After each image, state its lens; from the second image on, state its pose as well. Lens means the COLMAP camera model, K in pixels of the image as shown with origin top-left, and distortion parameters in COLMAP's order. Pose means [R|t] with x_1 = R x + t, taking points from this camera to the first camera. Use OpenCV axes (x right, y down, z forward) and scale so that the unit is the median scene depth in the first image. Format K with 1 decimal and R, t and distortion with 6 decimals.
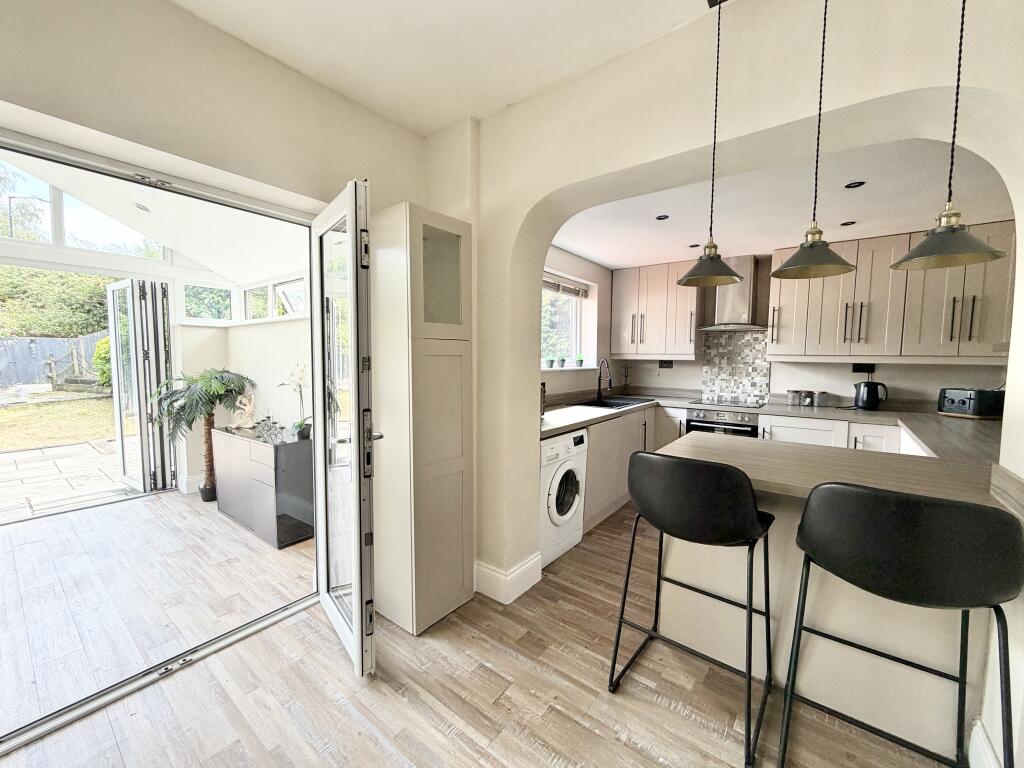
lens RADIAL K [[411.0, 0, 511.1], [0, 411.0, 385.0], [0, 0, 1]] dist [-0.000882, -0.000433]
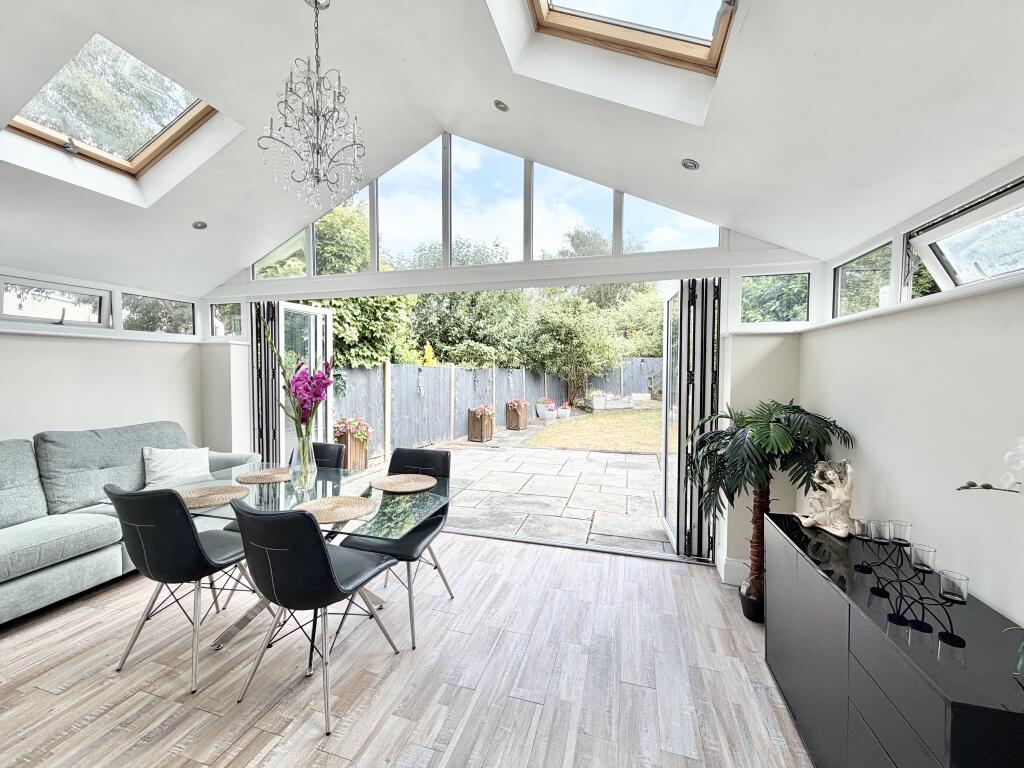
lens RADIAL K [[411.0, 0, 510.7], [0, 411.0, 381.8], [0, 0, 1]] dist [-0.000882, -0.000433]
pose [[0.364263, 0.026597, -0.930916, -0.301599], [-0.066995, 0.997751, 0.002292, -0.044199], [0.928883, 0.061532, 0.365226, 0.413113]]
